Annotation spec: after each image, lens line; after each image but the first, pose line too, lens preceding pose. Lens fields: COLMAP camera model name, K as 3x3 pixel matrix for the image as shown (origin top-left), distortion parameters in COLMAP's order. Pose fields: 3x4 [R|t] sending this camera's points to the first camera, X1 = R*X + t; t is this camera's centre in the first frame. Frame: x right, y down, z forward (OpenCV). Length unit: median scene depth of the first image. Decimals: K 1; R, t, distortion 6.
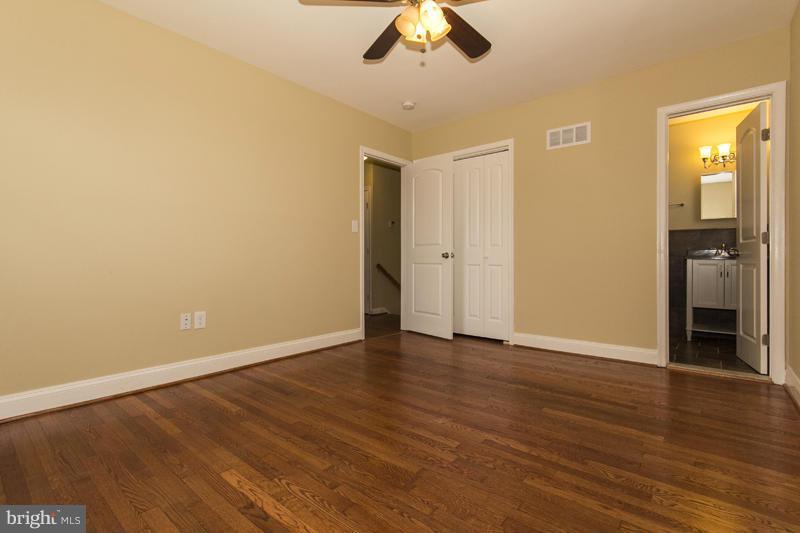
lens RADIAL K [[410.9, 0, 402.9], [0, 410.9, 269.5], [0, 0, 1]] dist [-0.001590, 0.000826]
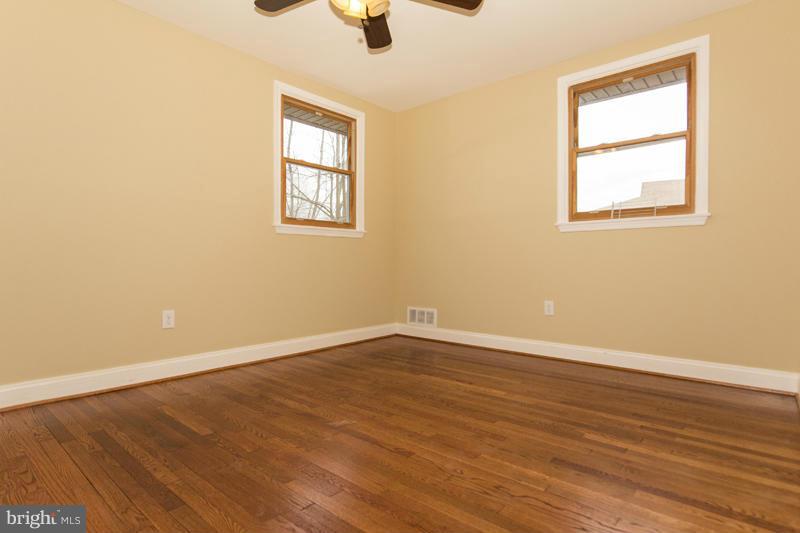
lens RADIAL K [[410.9, 0, 402.9], [0, 410.9, 269.5], [0, 0, 1]] dist [-0.001590, 0.000826]
pose [[-0.999780, 0.001969, 0.020892, -0.070150], [0.002690, 0.999400, 0.034517, -0.012545], [-0.020811, 0.034566, -0.999186, 2.038793]]
